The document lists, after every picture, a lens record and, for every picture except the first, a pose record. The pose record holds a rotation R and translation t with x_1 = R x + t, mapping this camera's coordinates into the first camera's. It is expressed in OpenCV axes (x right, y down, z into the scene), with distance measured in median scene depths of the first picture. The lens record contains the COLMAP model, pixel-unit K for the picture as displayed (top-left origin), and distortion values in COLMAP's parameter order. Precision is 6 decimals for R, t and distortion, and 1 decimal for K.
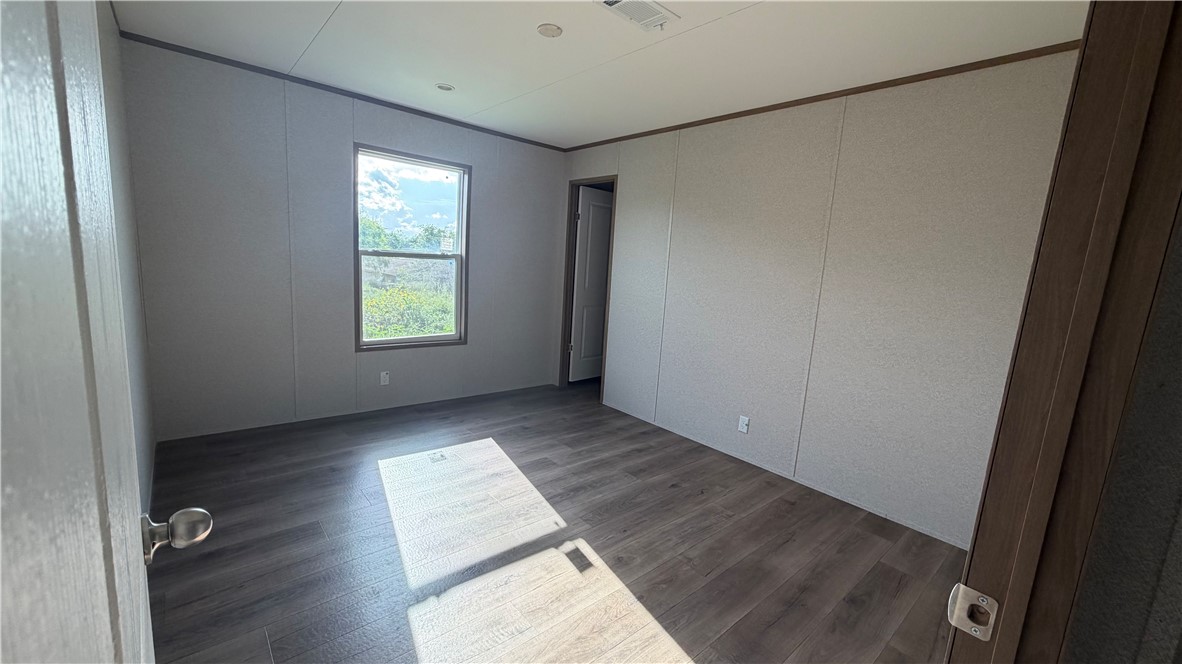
lens RADIAL K [[470.4, 0, 590.6], [0, 470.4, 329.4], [0, 0, 1]] dist [-0.003641, 0.000986]
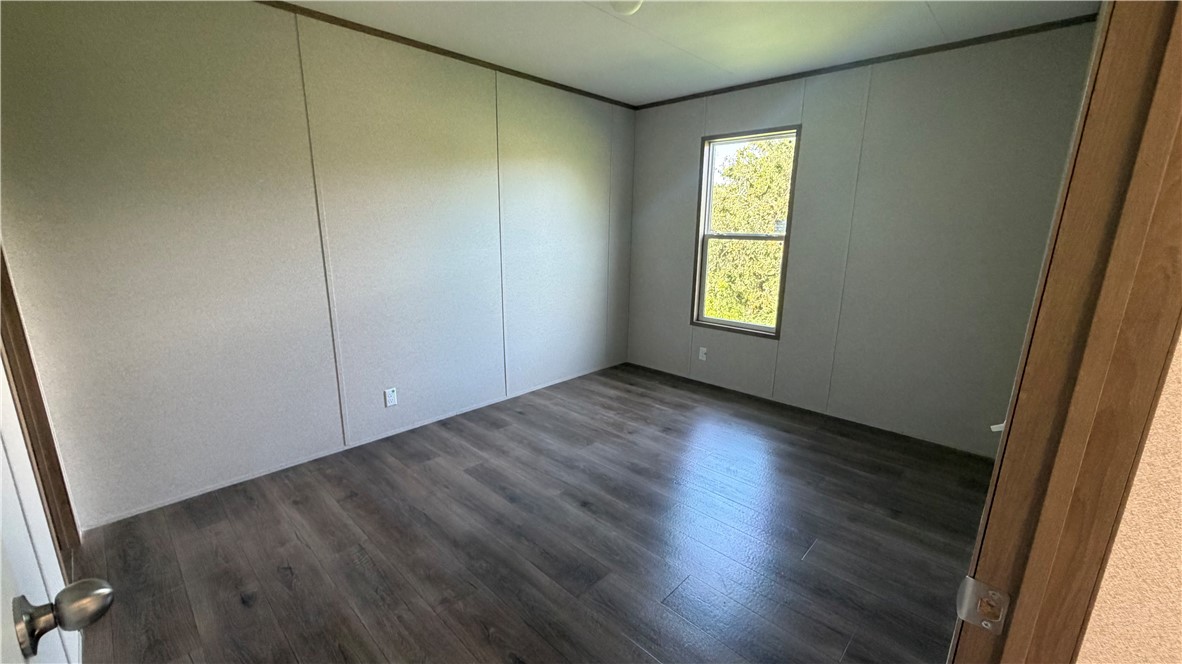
lens RADIAL K [[470.4, 0, 587.2], [0, 470.4, 329.3], [0, 0, 1]] dist [-0.003641, 0.000986]
pose [[-0.087854, -0.288534, 0.953431, -0.808242], [0.126045, 0.946218, 0.297966, -0.180592], [-0.988127, 0.146353, -0.046761, 0.753043]]
